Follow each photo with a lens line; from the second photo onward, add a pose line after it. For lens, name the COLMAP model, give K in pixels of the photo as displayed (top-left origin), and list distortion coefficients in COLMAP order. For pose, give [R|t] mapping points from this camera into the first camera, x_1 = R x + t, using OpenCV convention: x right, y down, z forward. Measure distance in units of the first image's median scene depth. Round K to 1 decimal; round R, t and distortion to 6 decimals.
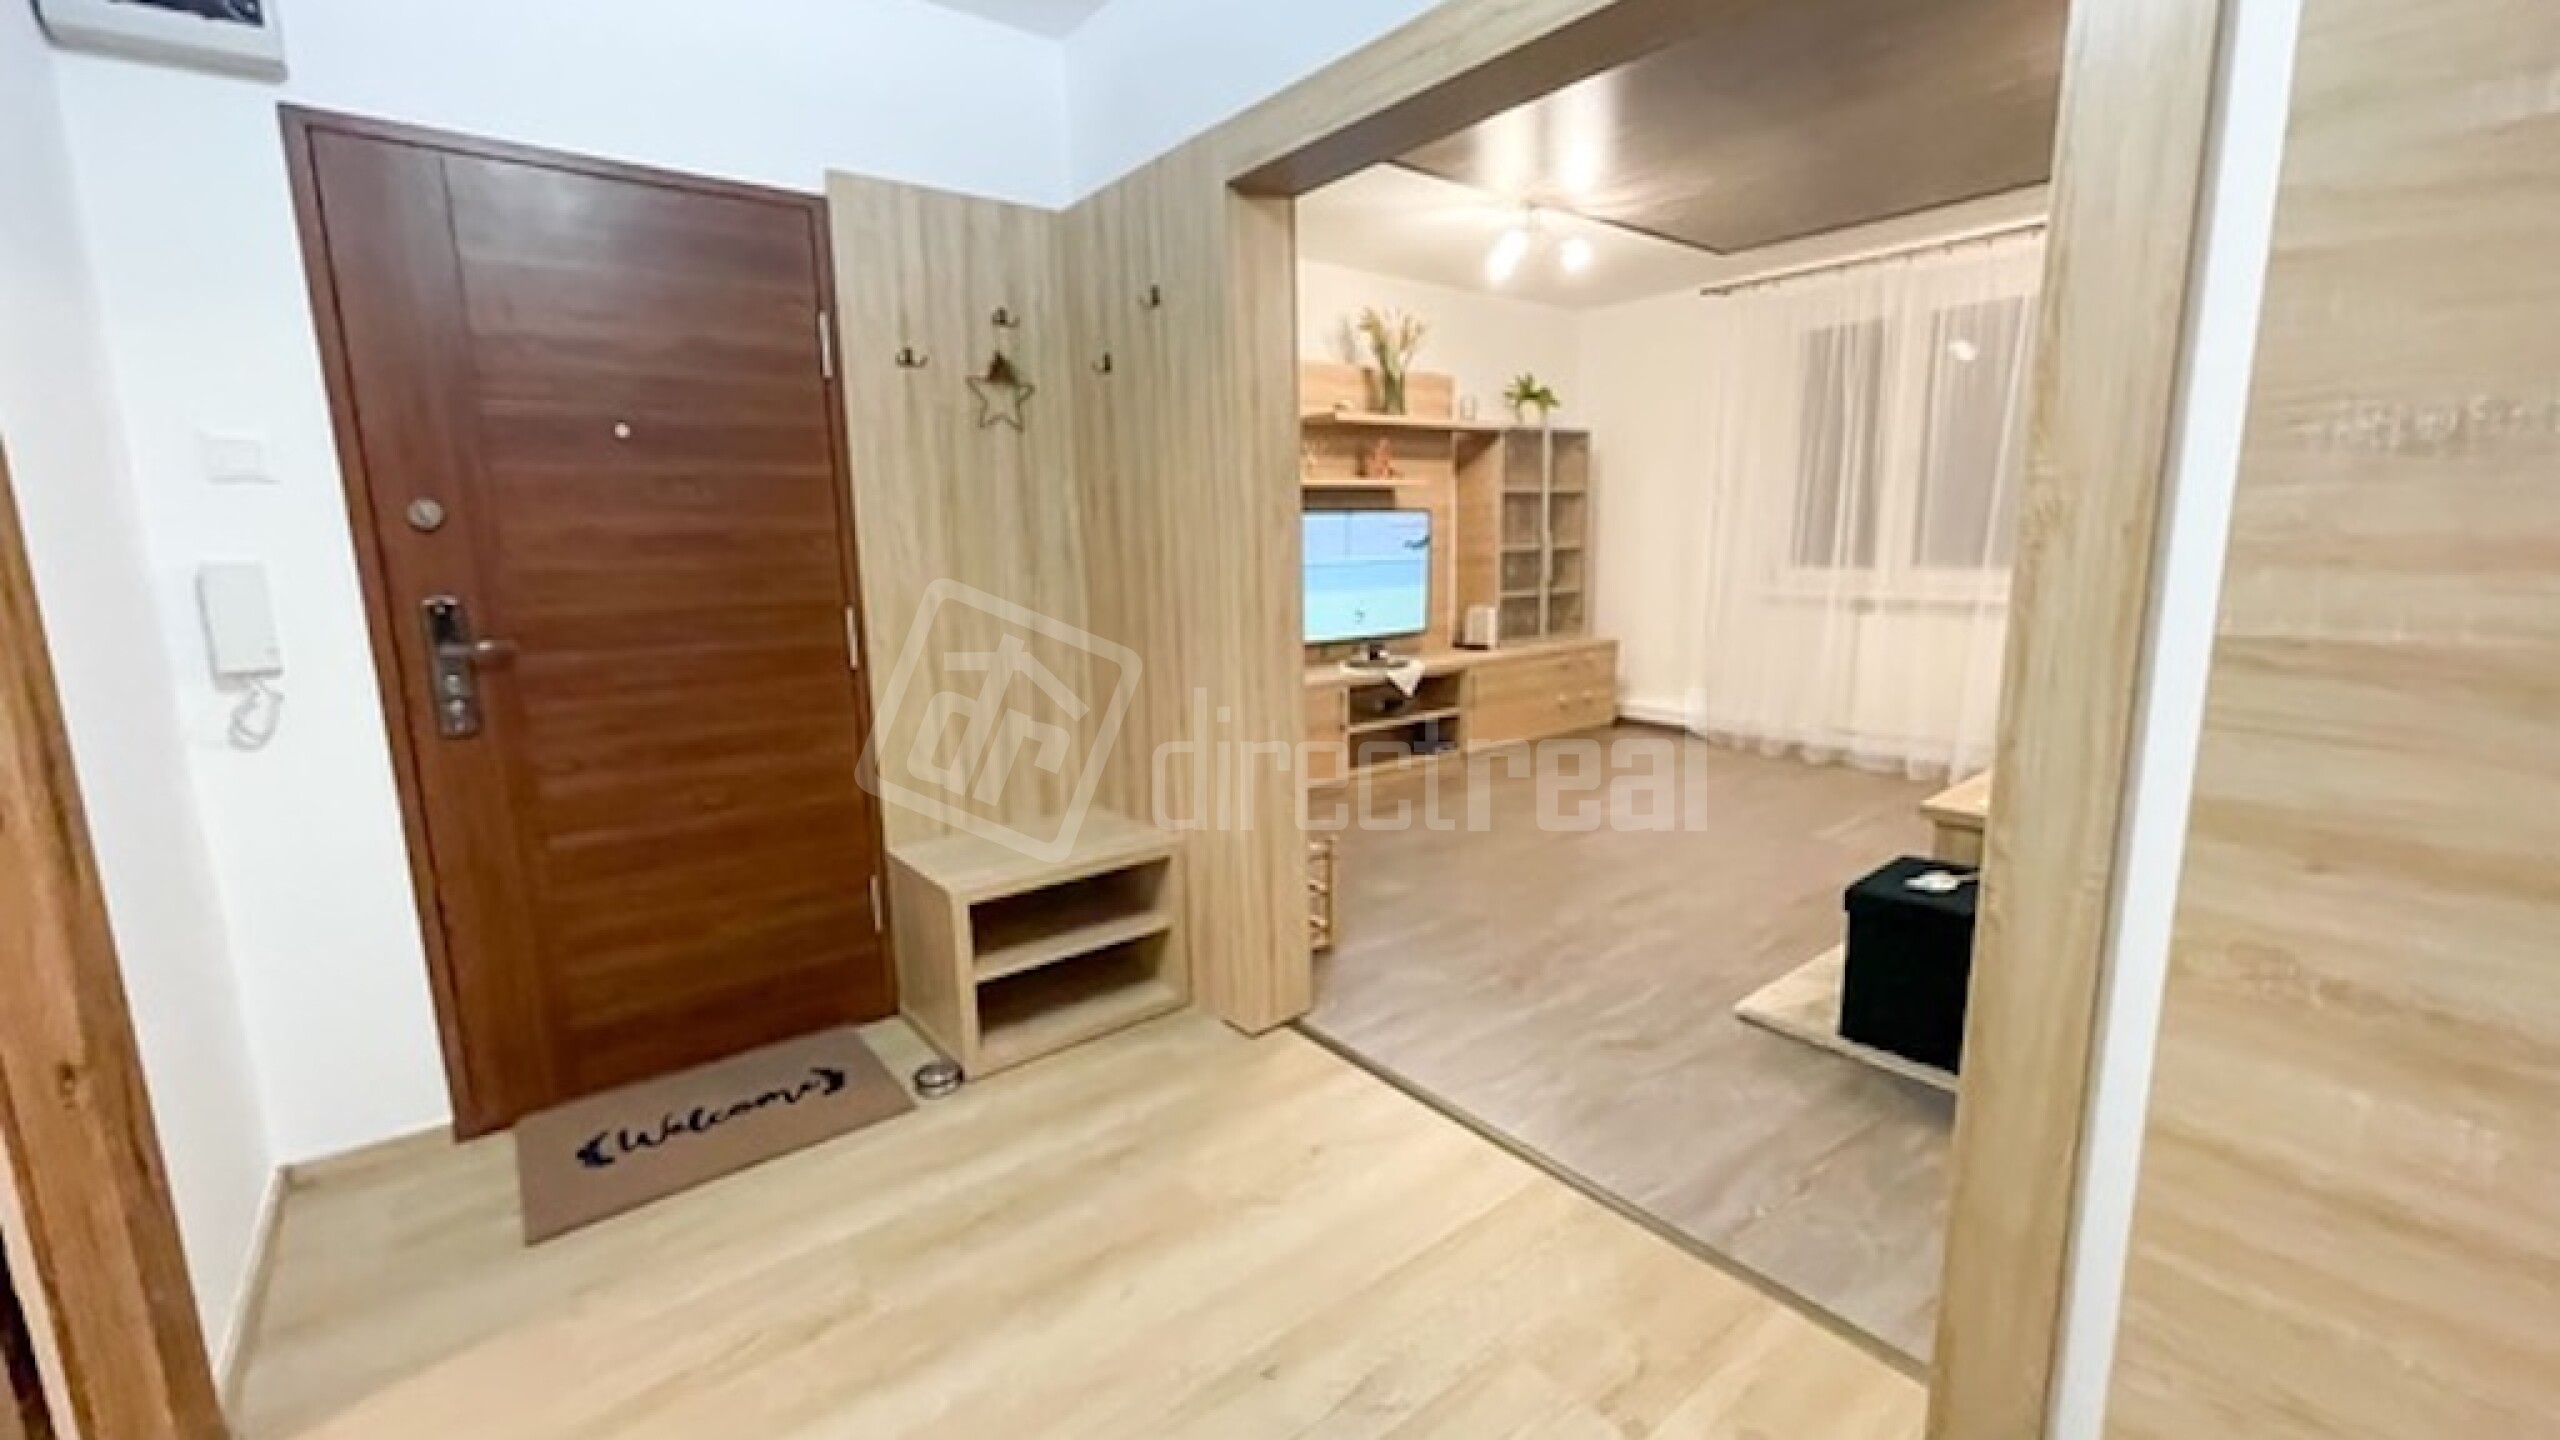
lens RADIAL K [[1036.6, 0, 1291.7], [0, 1036.6, 717.4], [0, 0, 1]] dist [-0.013532, 0.001077]
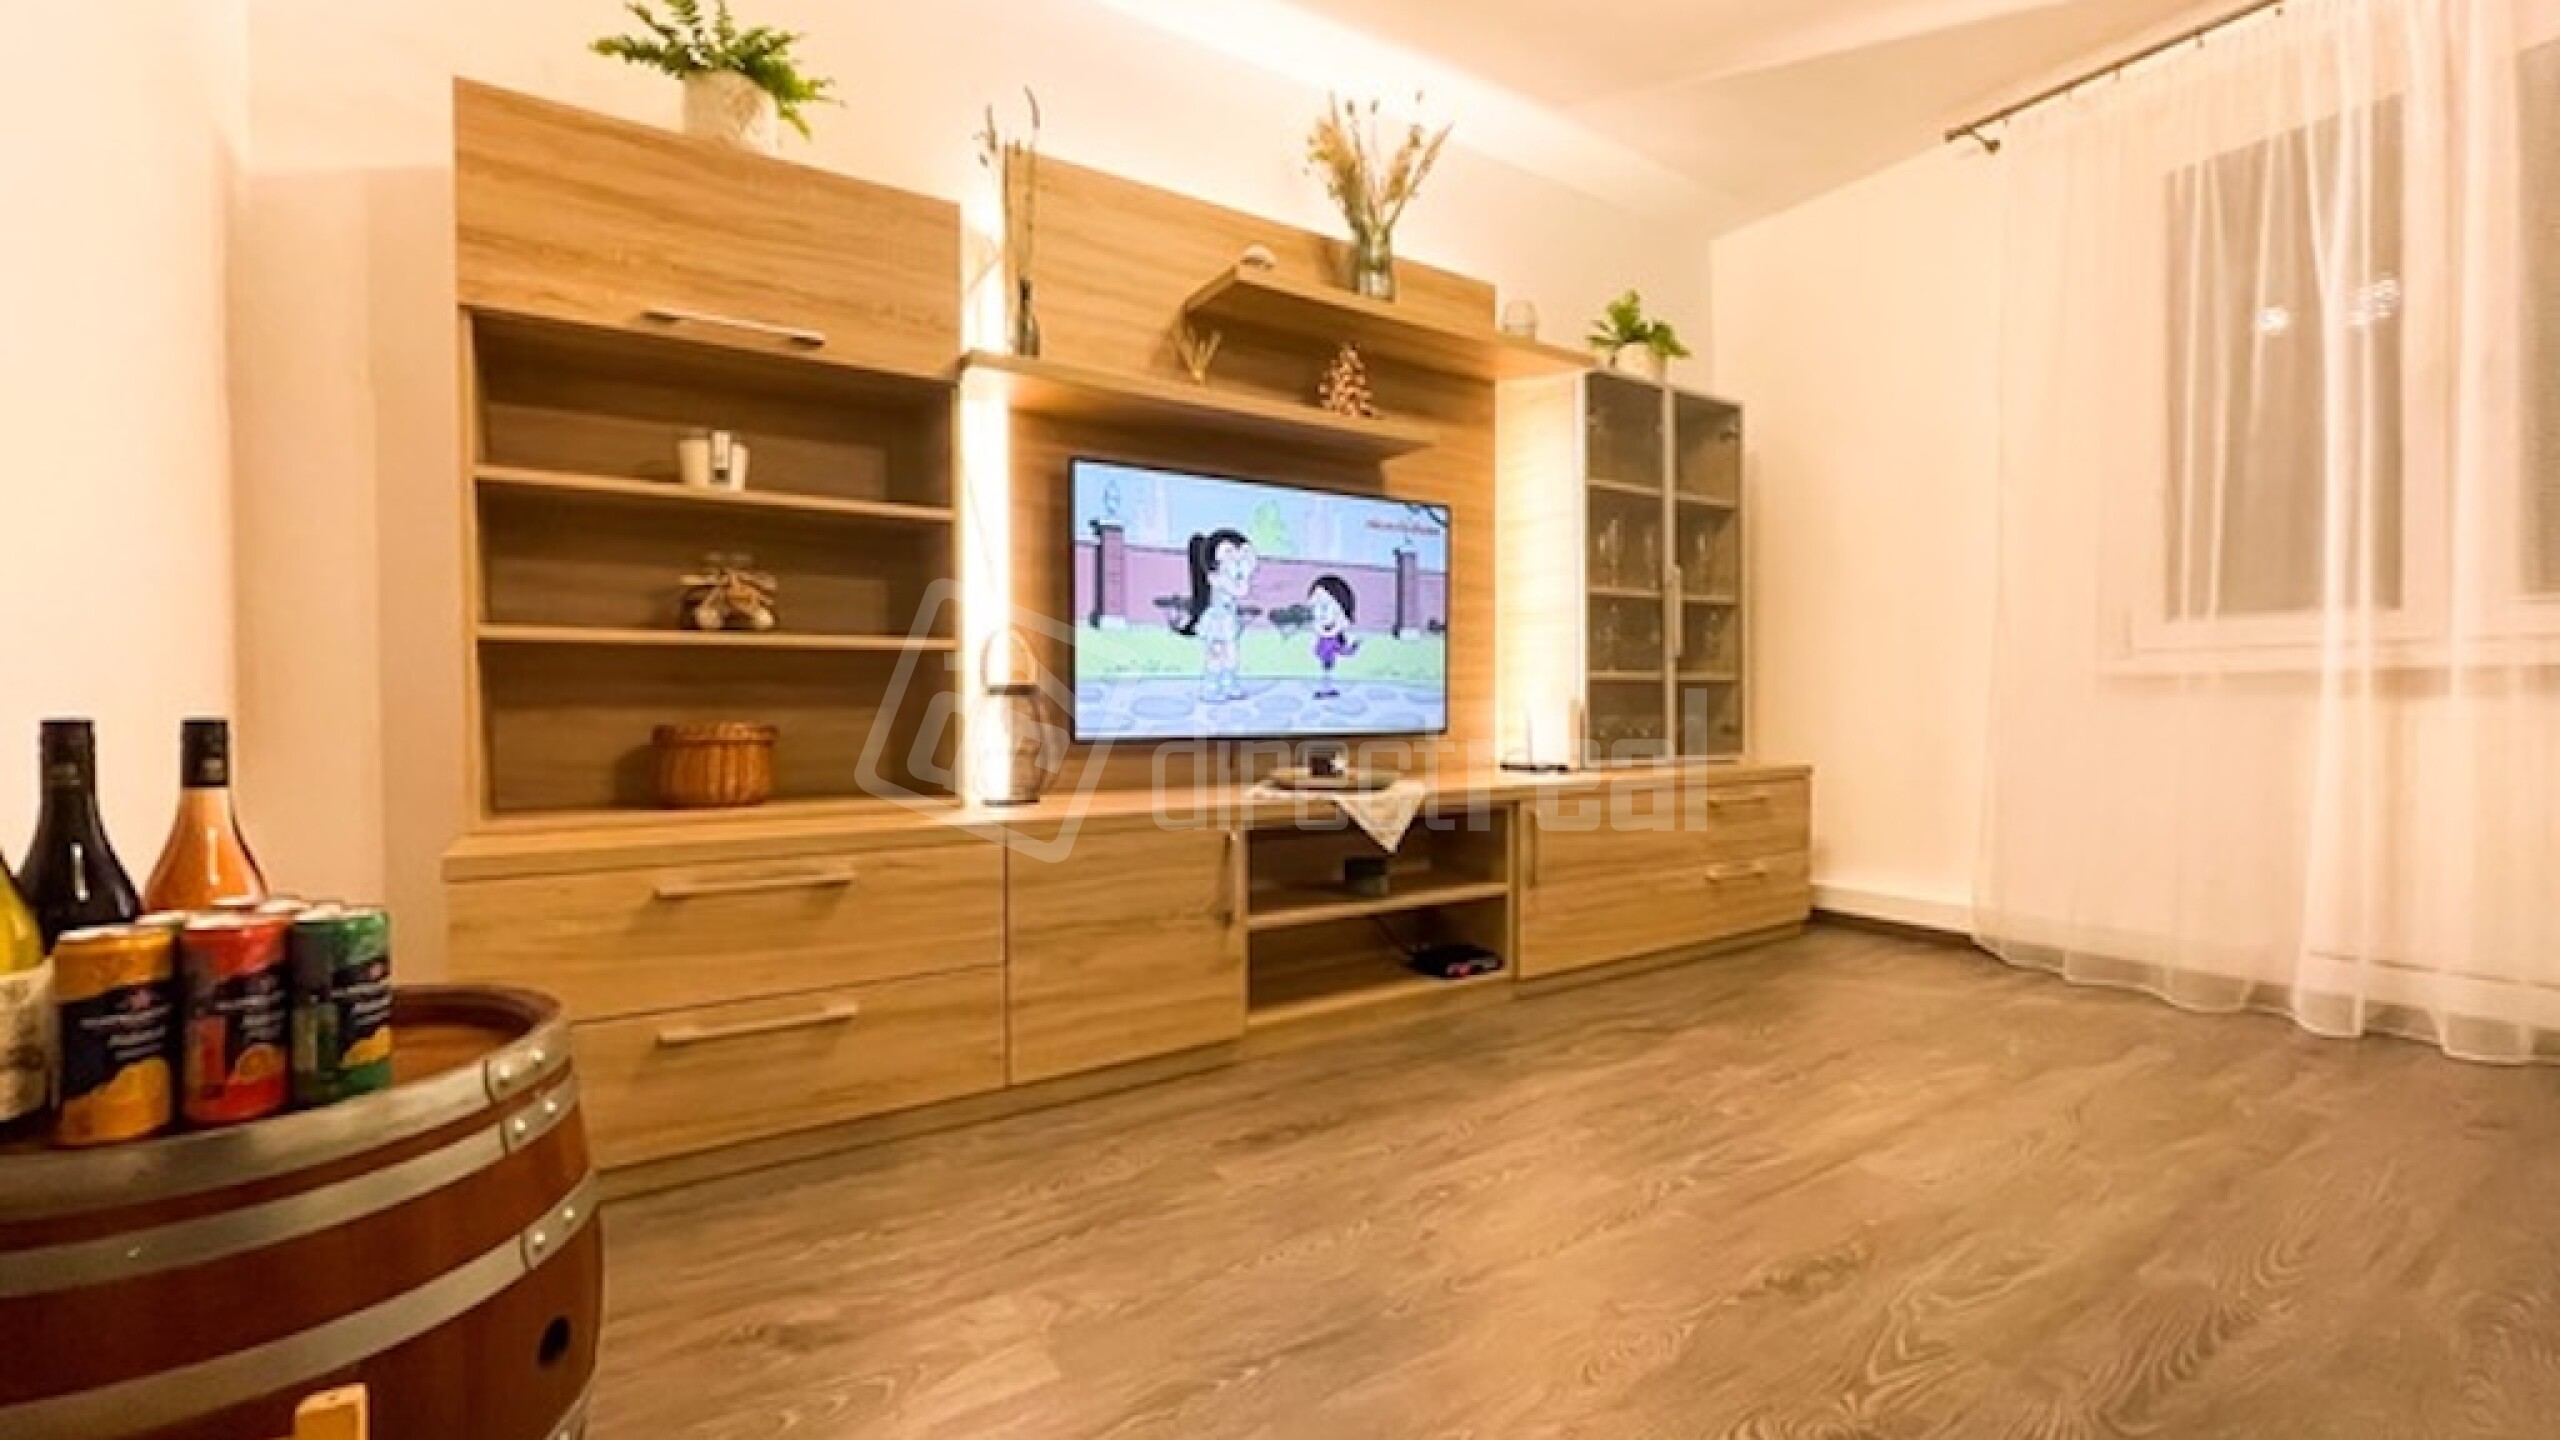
lens RADIAL K [[1036.6, 0, 1254.0], [0, 1036.6, 718.2], [0, 0, 1]] dist [-0.013532, 0.001077]
pose [[0.992995, 0.016250, -0.117031, 0.096607], [-0.034679, 0.986957, -0.157202, -0.004607], [0.112950, 0.160160, 0.980608, 0.478026]]
